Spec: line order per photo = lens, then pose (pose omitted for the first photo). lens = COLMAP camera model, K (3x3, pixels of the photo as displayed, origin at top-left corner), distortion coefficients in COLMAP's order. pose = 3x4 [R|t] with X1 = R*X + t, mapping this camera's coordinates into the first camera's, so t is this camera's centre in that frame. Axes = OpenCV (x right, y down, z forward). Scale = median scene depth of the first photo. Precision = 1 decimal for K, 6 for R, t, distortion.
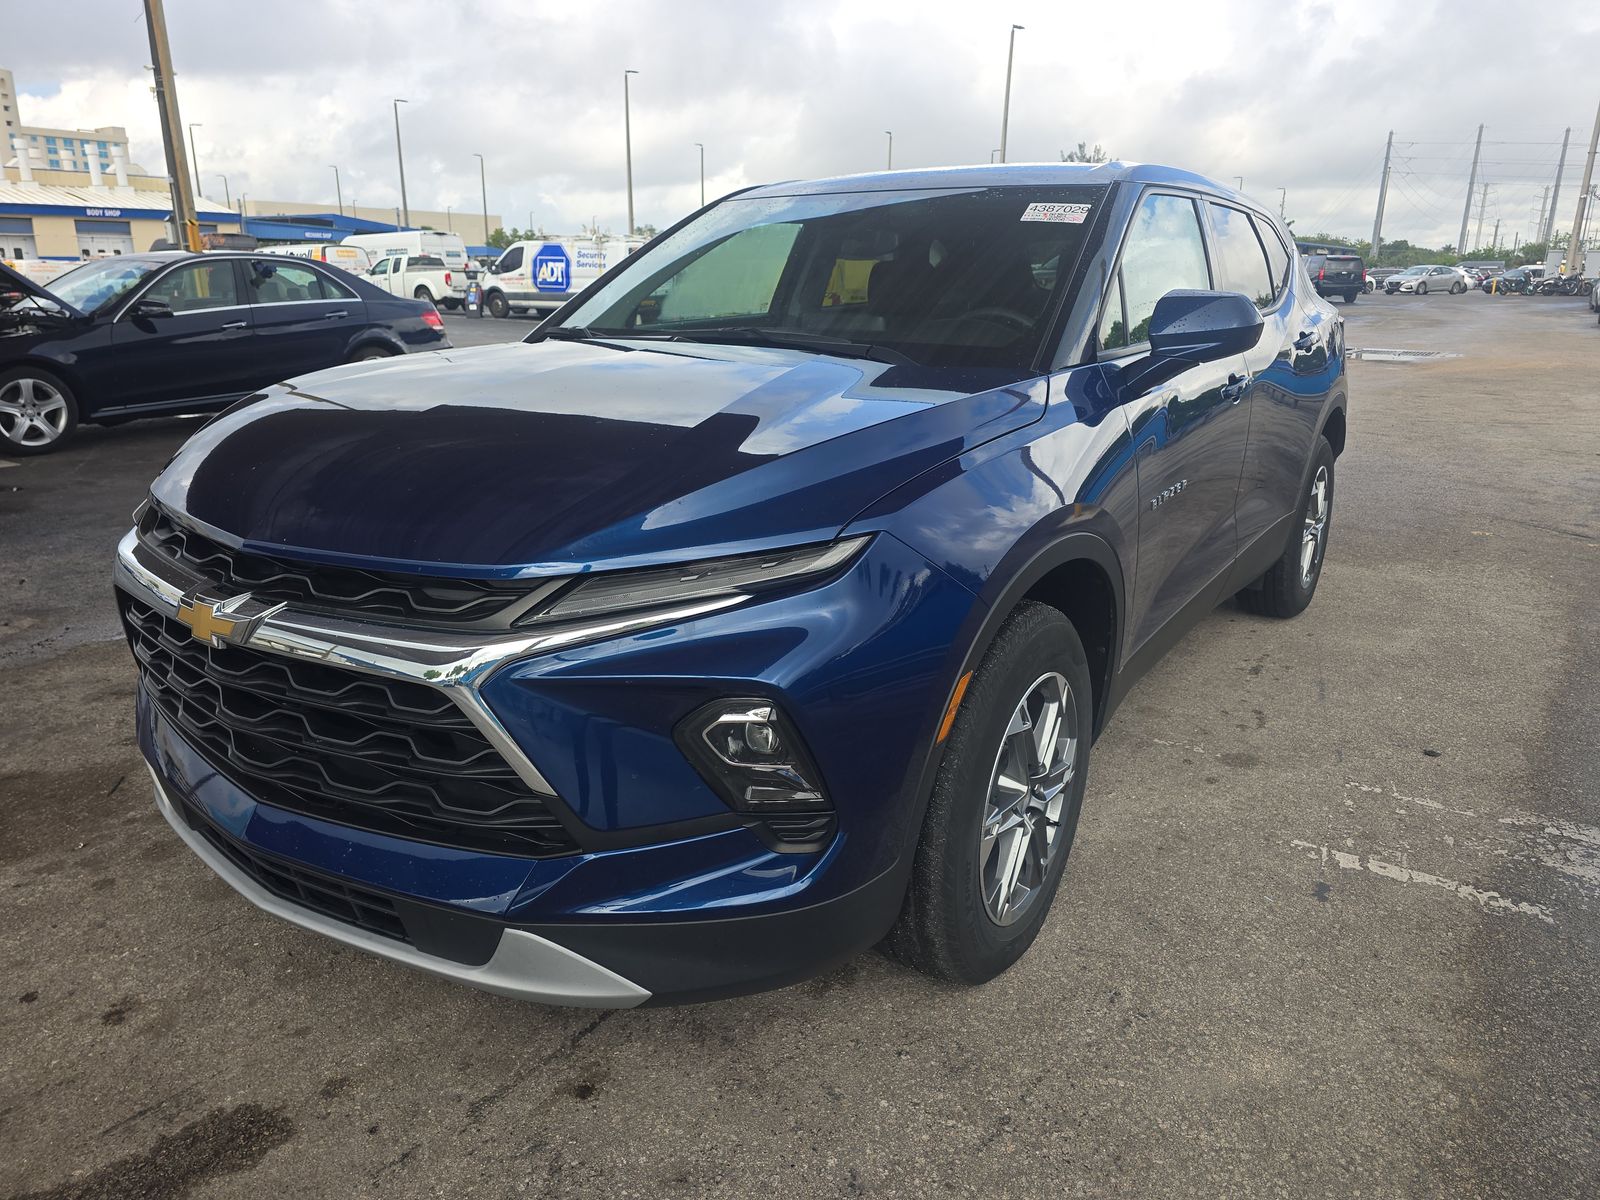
lens RADIAL K [[1069.2, 0, 811.1], [0, 1069.2, 600.9], [0, 0, 1]] dist [0.019321, -0.030321]
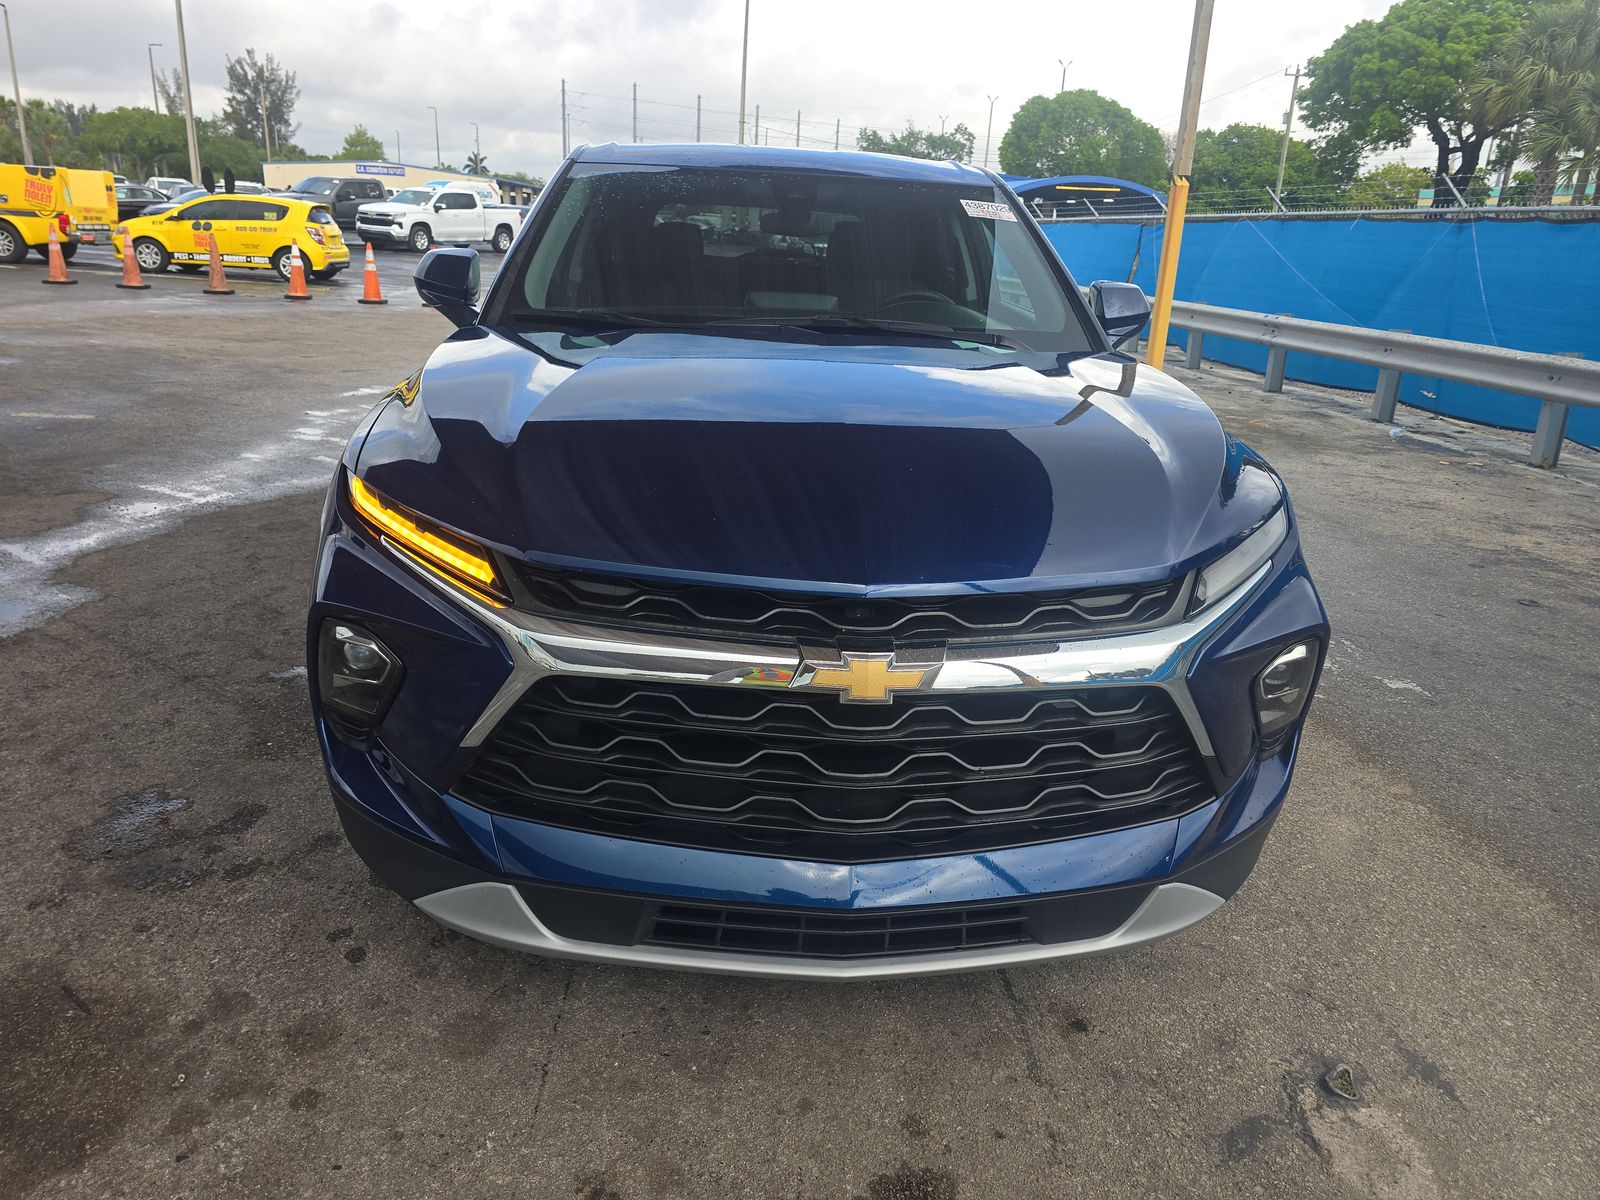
lens RADIAL K [[1069.2, 0, 811.1], [0, 1069.2, 600.9], [0, 0, 1]] dist [0.019321, -0.030321]
pose [[0.773515, -0.162726, 0.612531, -0.766977], [0.126796, 0.986671, 0.102000, -0.096892], [-0.620965, -0.001232, 0.783838, 0.215240]]
